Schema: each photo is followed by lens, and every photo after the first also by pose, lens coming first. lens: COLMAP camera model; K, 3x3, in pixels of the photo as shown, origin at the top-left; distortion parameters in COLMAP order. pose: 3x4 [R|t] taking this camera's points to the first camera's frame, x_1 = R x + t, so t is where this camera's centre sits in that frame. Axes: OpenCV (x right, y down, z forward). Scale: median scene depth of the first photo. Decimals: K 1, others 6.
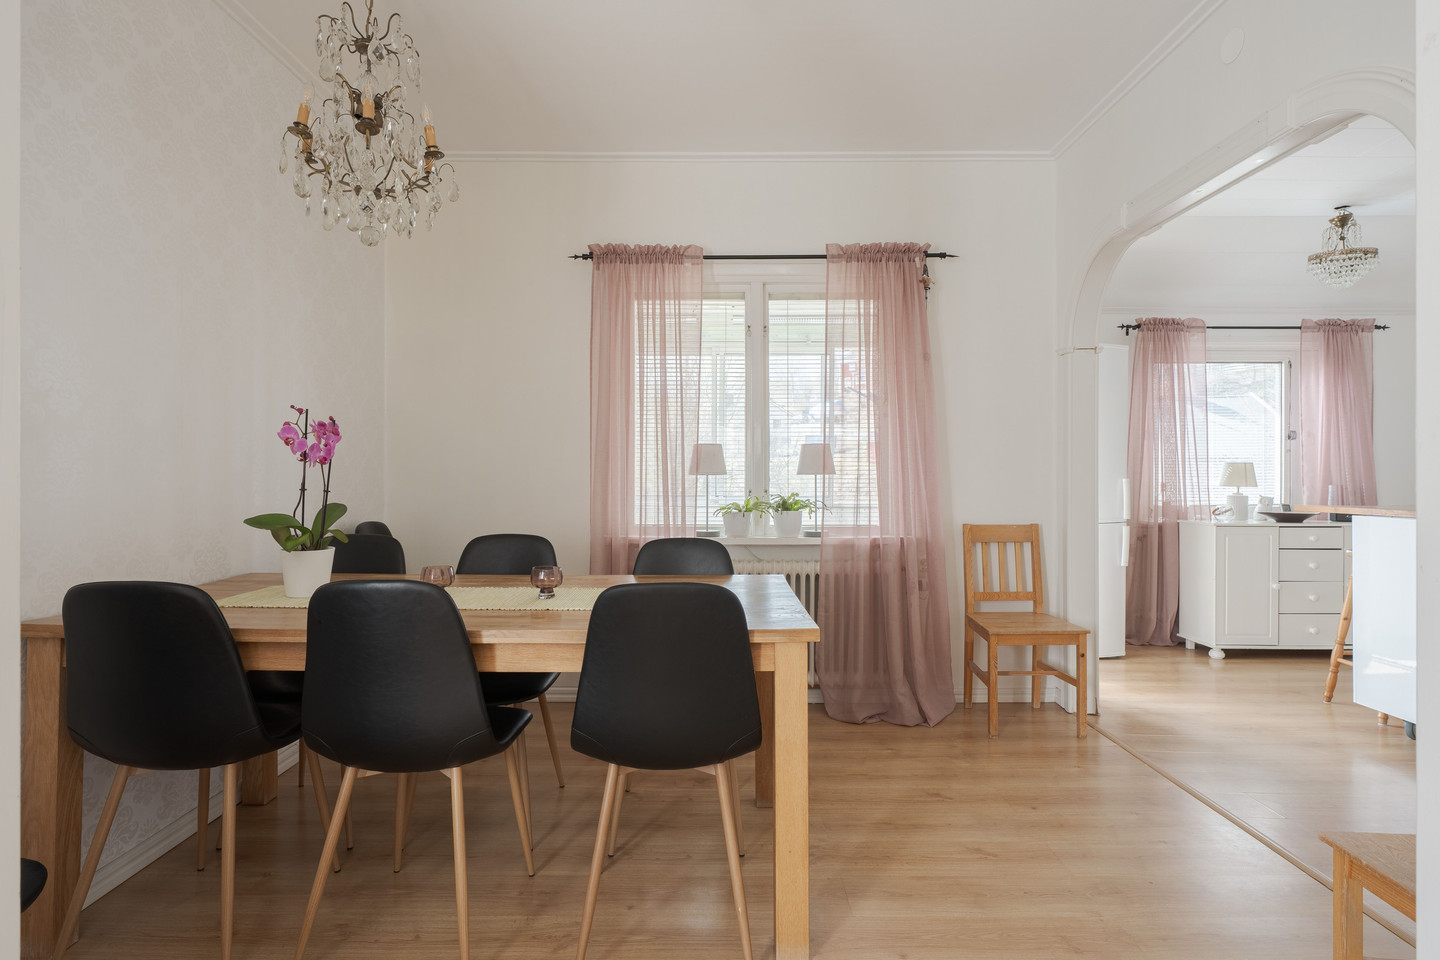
lens RADIAL K [[751.9, 0, 727.1], [0, 751.9, 470.2], [0, 0, 1]] dist [-0.029294, 0.000509]
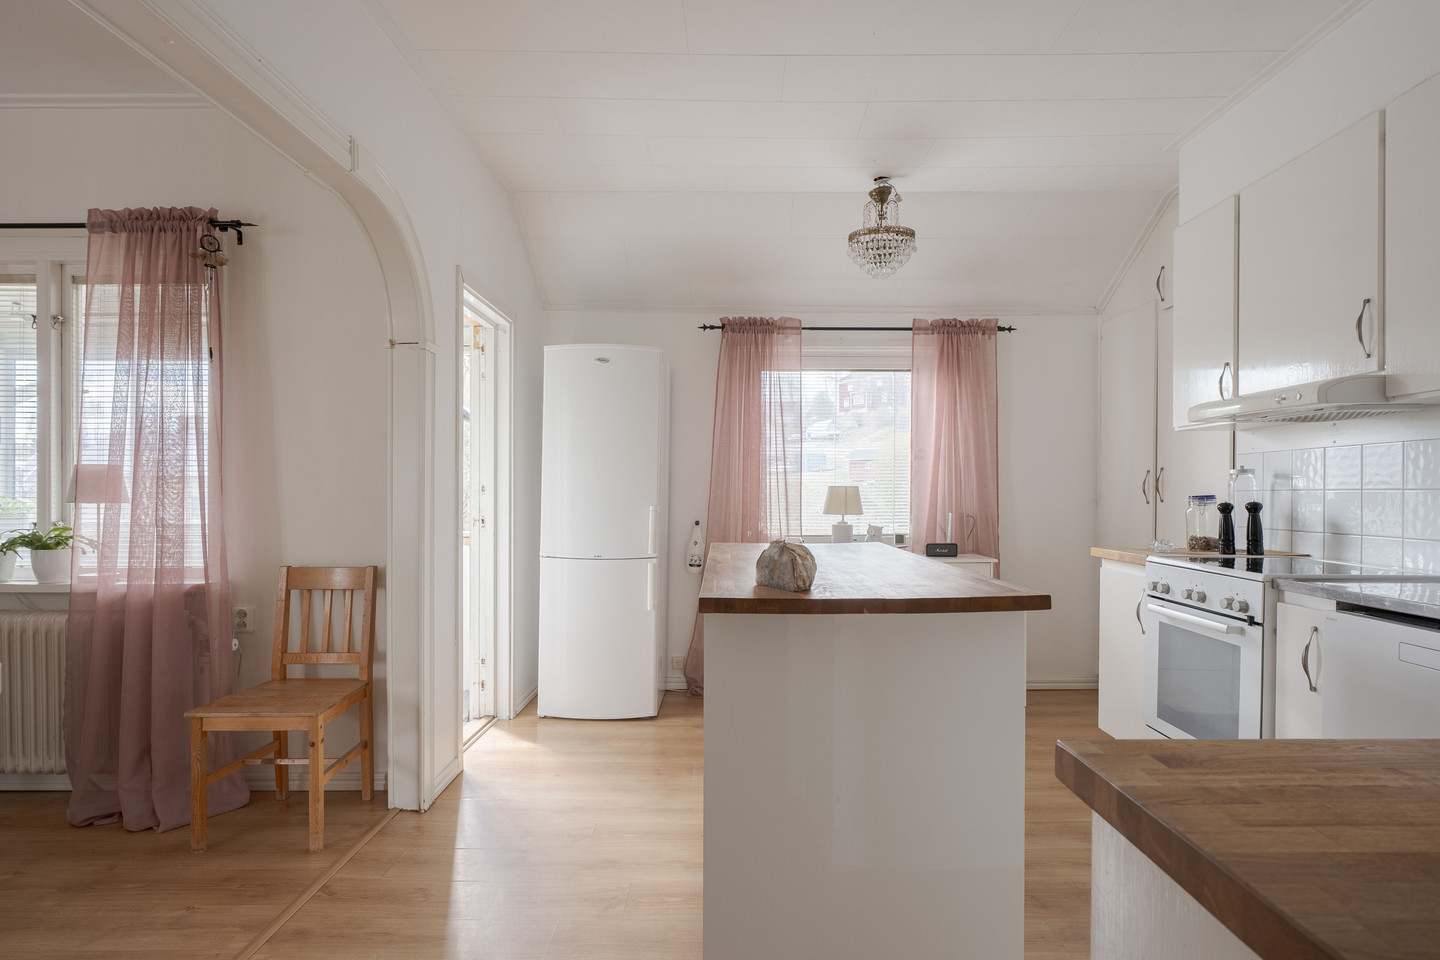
lens RADIAL K [[751.9, 0, 714.4], [0, 751.9, 488.7], [0, 0, 1]] dist [-0.029294, 0.000509]
pose [[0.999097, 0.000487, 0.042477, 0.513829], [-0.000400, 0.999998, -0.002056, -0.005702], [-0.042478, 0.002037, 0.999095, 0.140605]]
